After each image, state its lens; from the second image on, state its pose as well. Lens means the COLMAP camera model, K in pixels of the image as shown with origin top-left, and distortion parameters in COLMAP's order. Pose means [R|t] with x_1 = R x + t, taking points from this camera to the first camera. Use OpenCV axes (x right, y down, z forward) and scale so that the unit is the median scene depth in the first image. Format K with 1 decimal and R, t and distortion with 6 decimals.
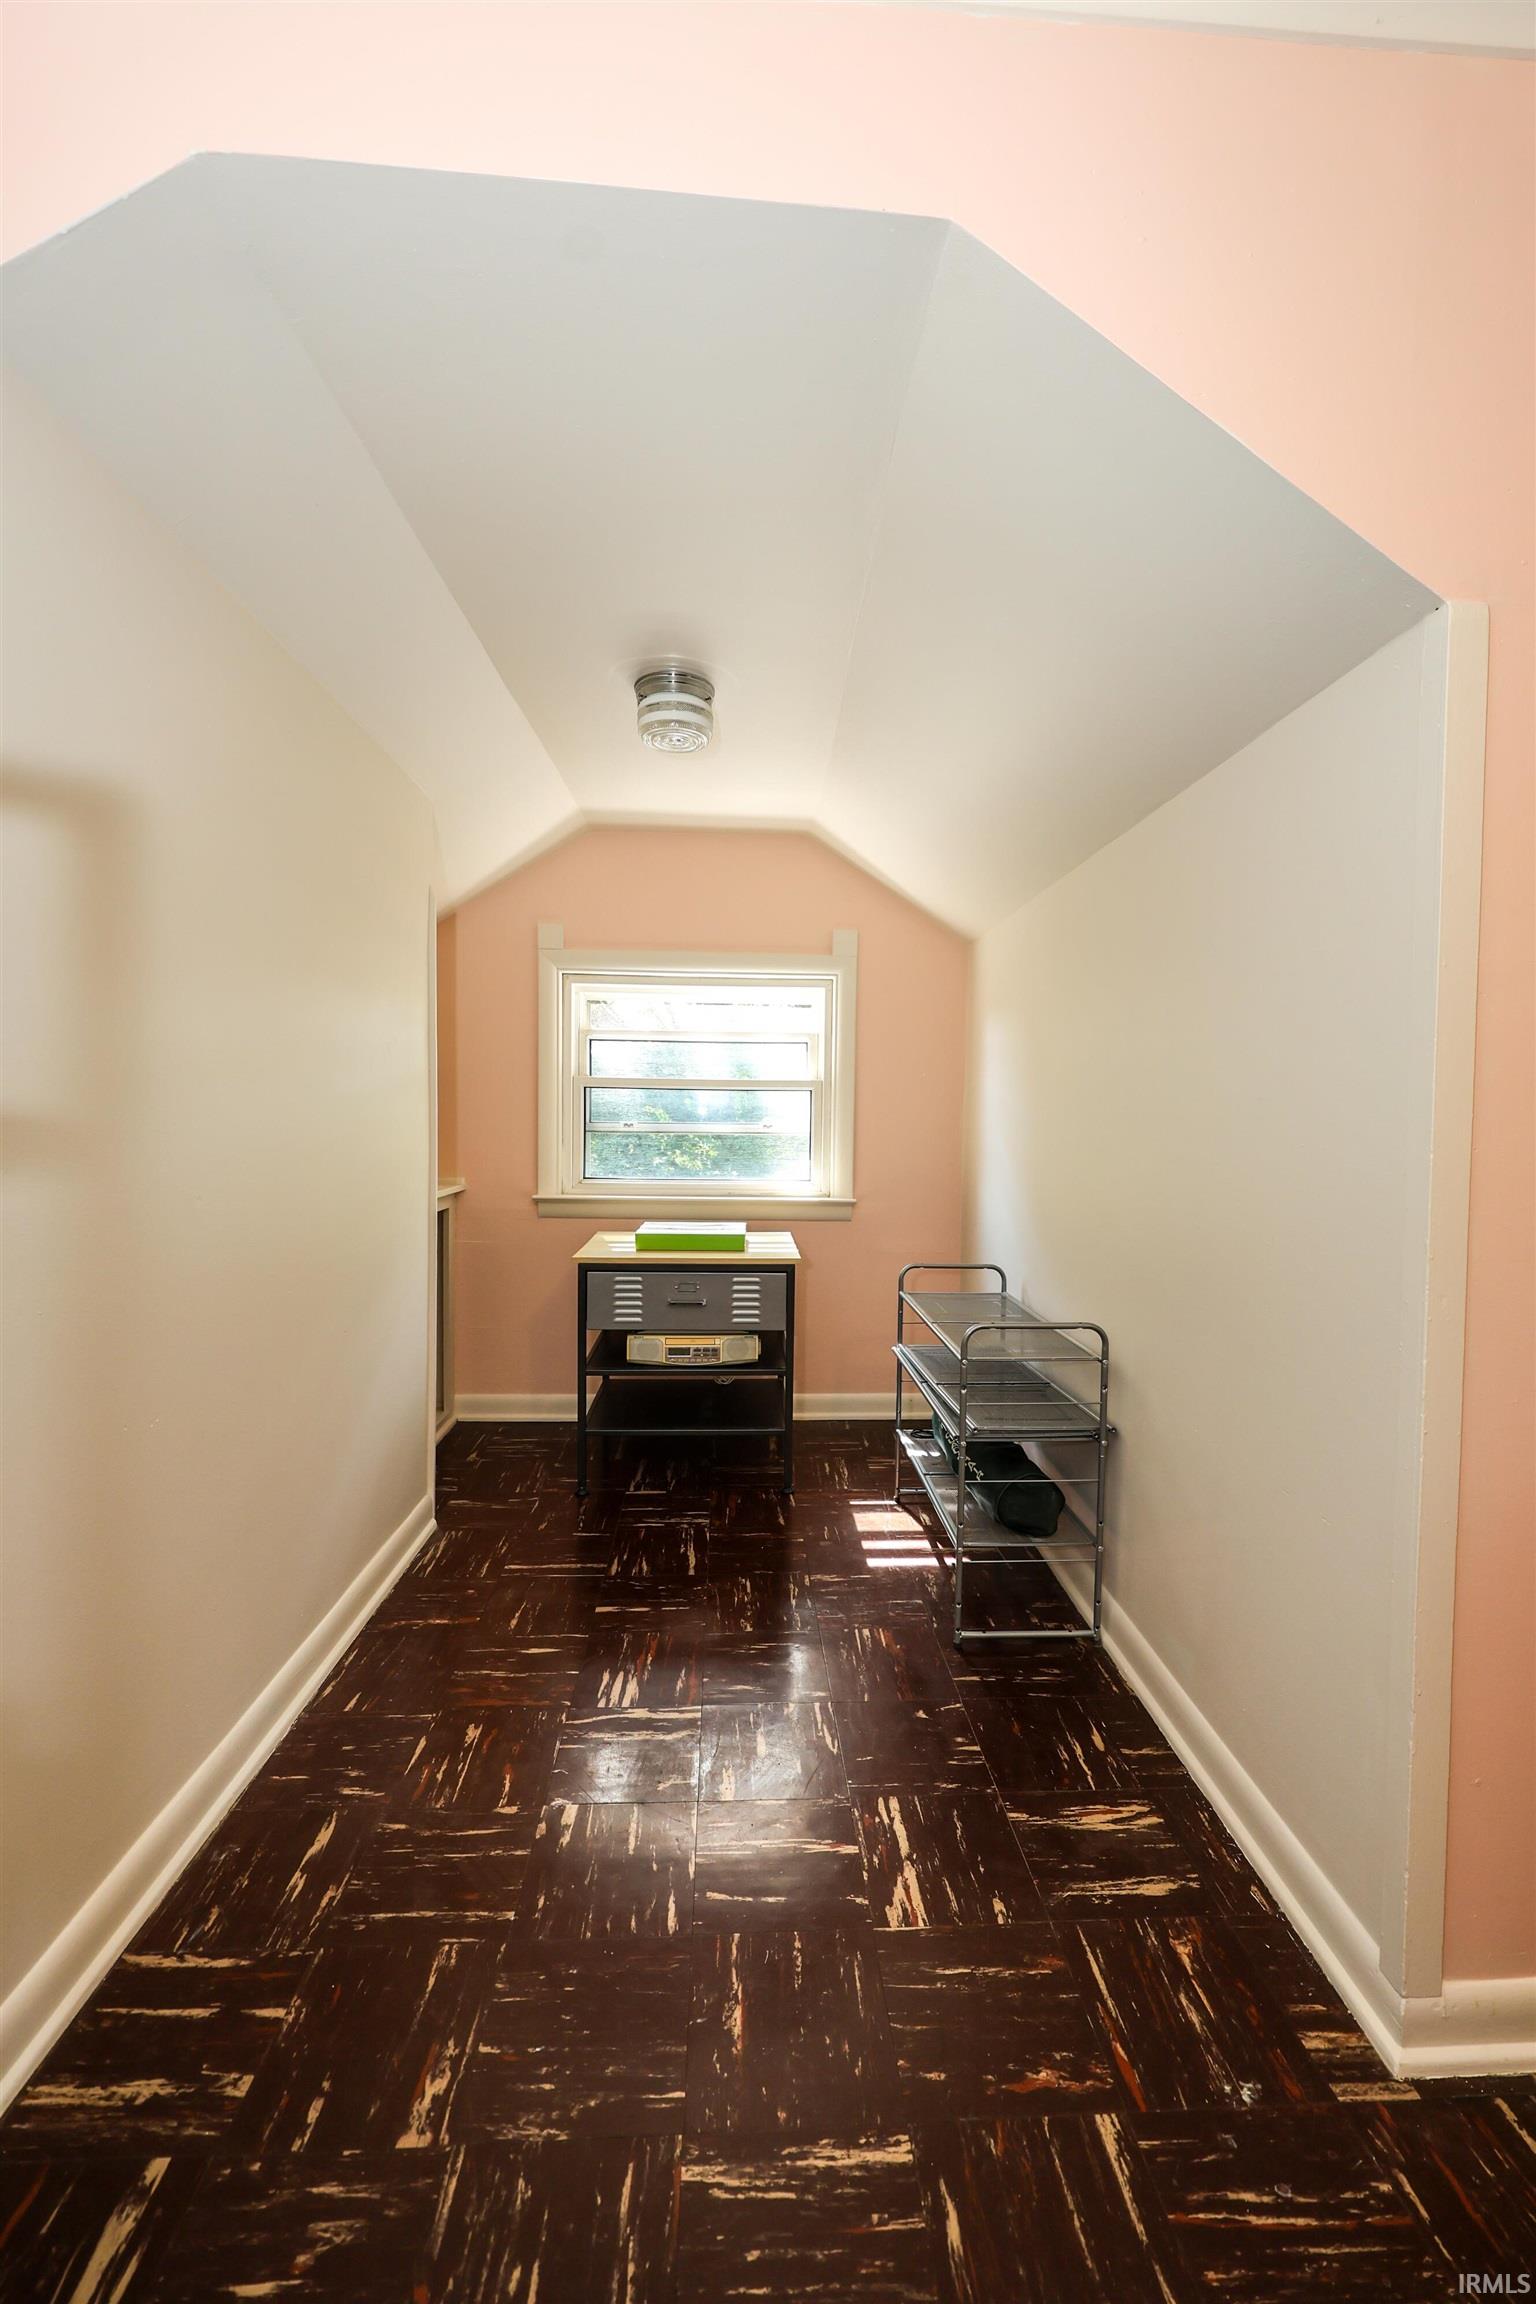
lens RADIAL K [[927.1, 0, 772.0], [0, 927.1, 1148.2], [0, 0, 1]] dist [-0.000959, 0.000532]
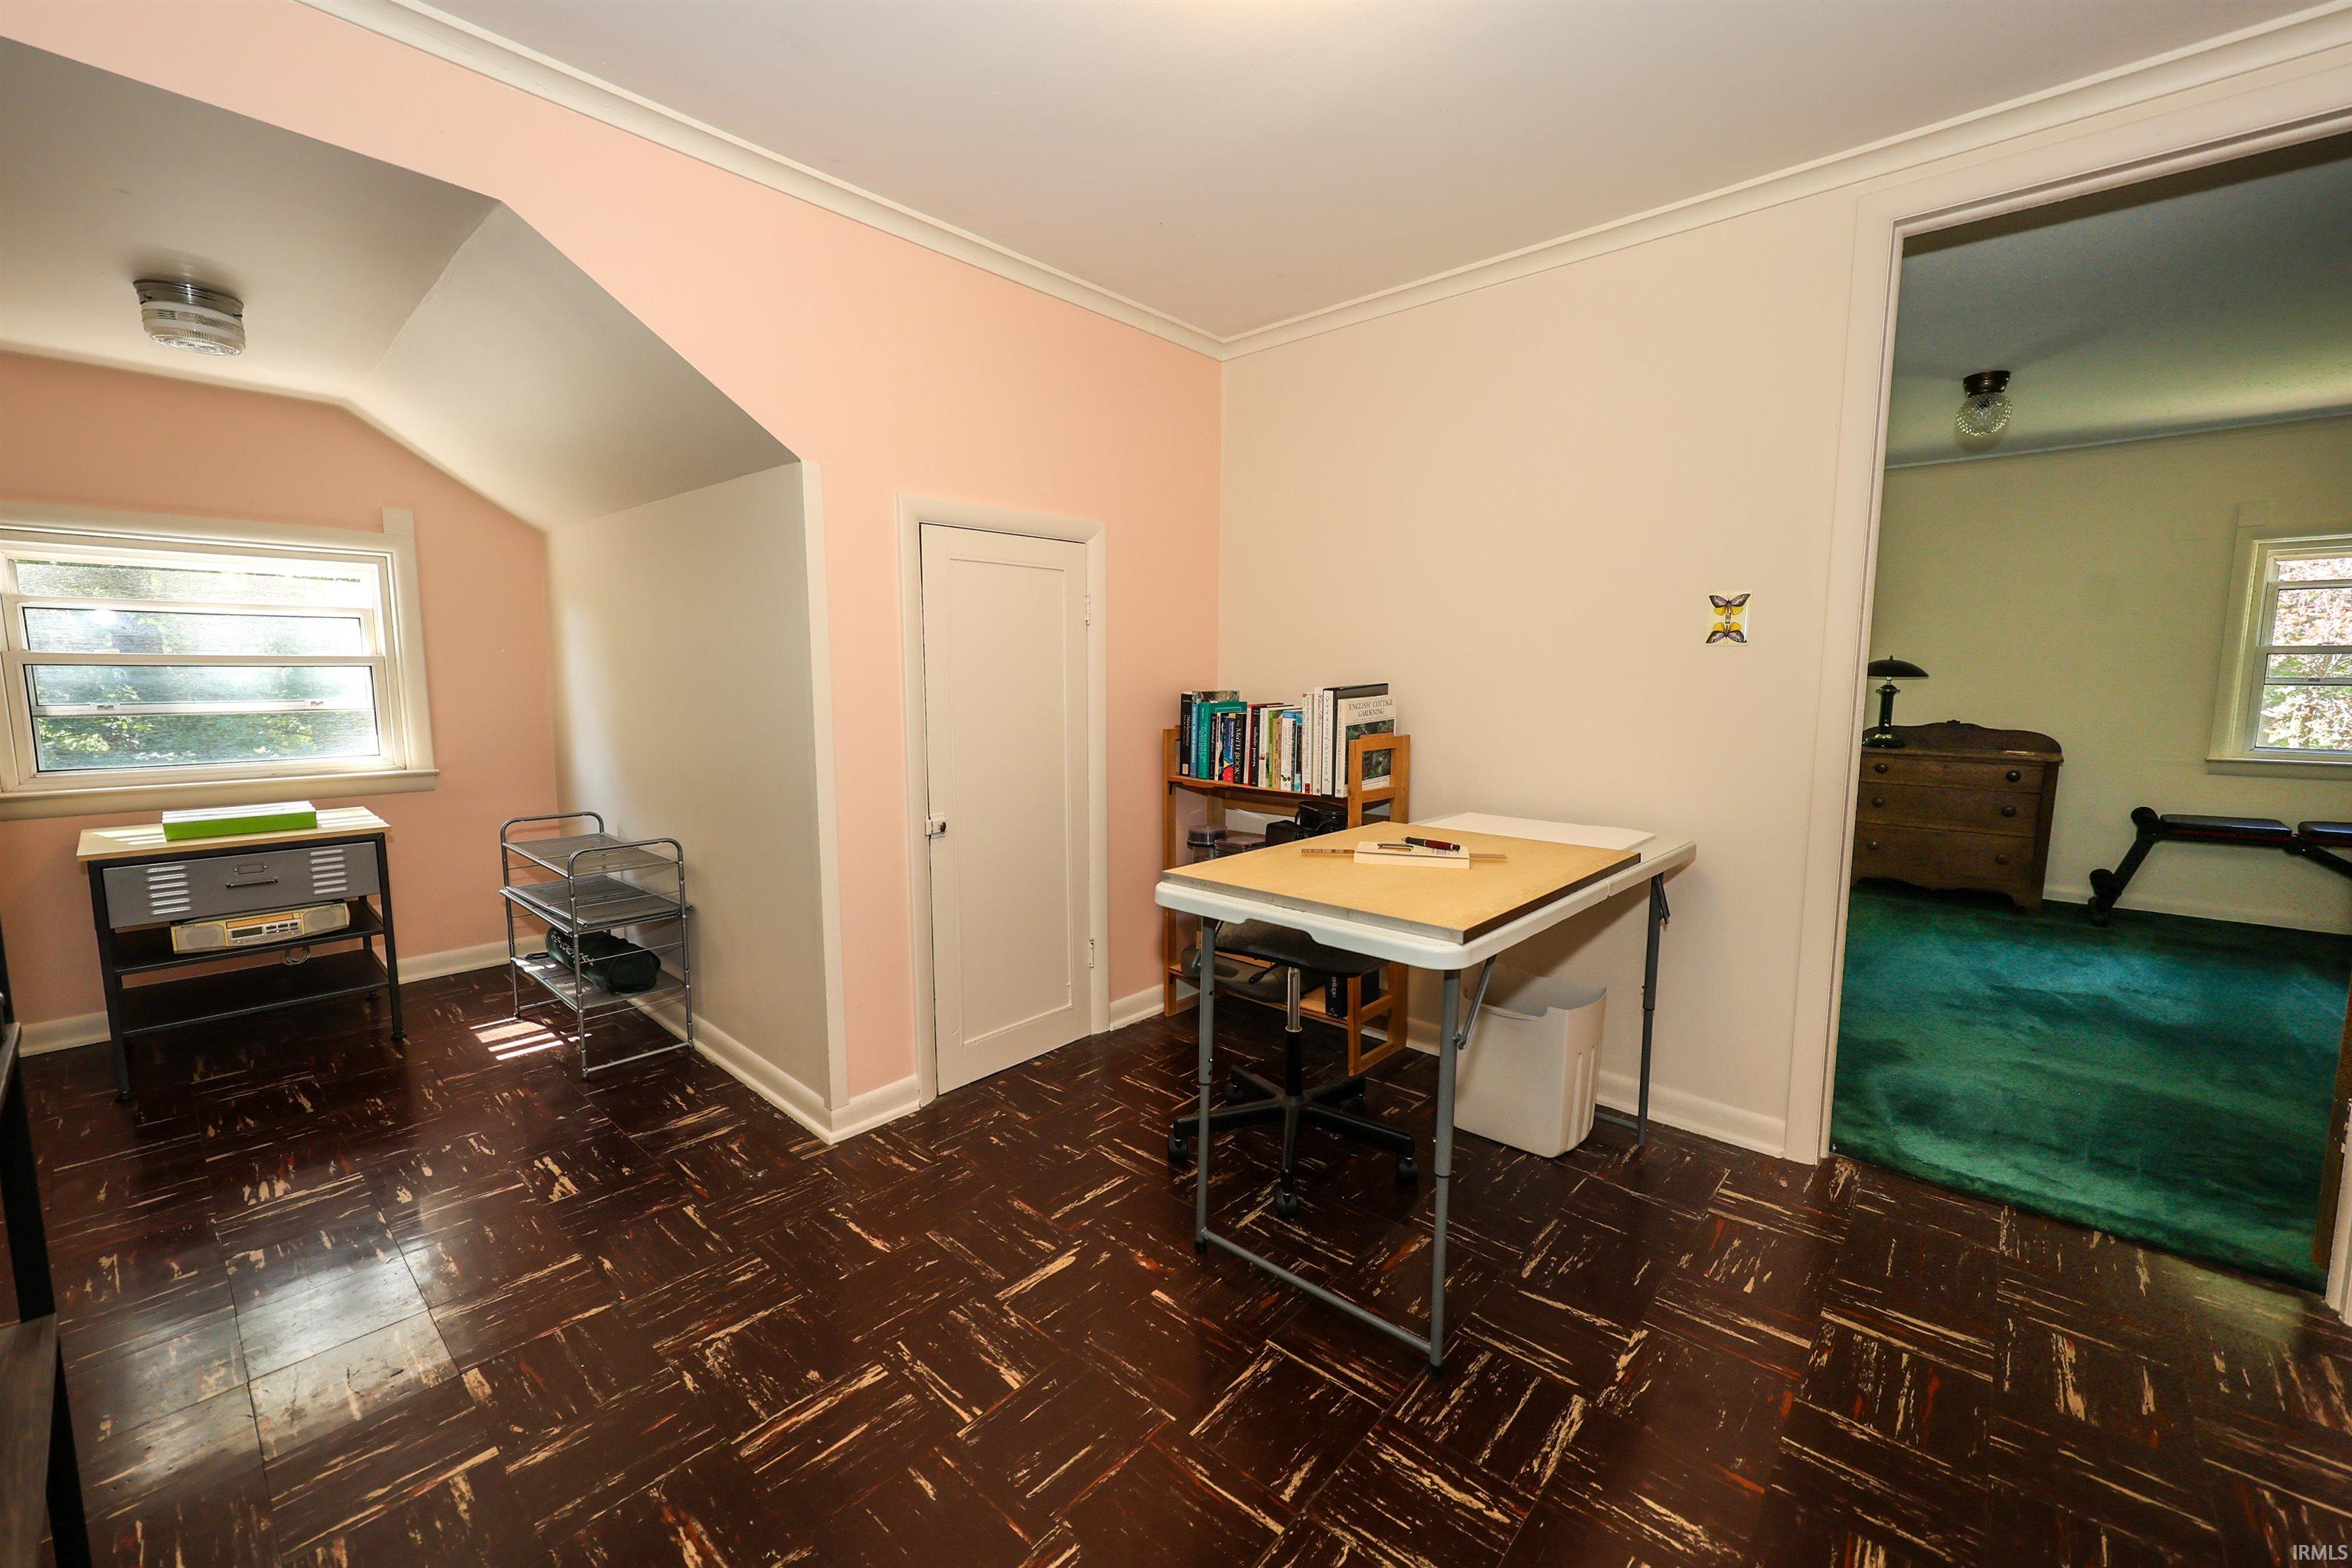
lens RADIAL K [[946.4, 0, 1176.1], [0, 946.4, 785.9], [0, 0, 1]] dist [-0.000959, 0.000532]
pose [[0.702459, -0.096028, 0.705217, -0.107256], [0.026010, 0.993658, 0.109397, -0.029307], [-0.711249, -0.058505, 0.700501, -0.473199]]
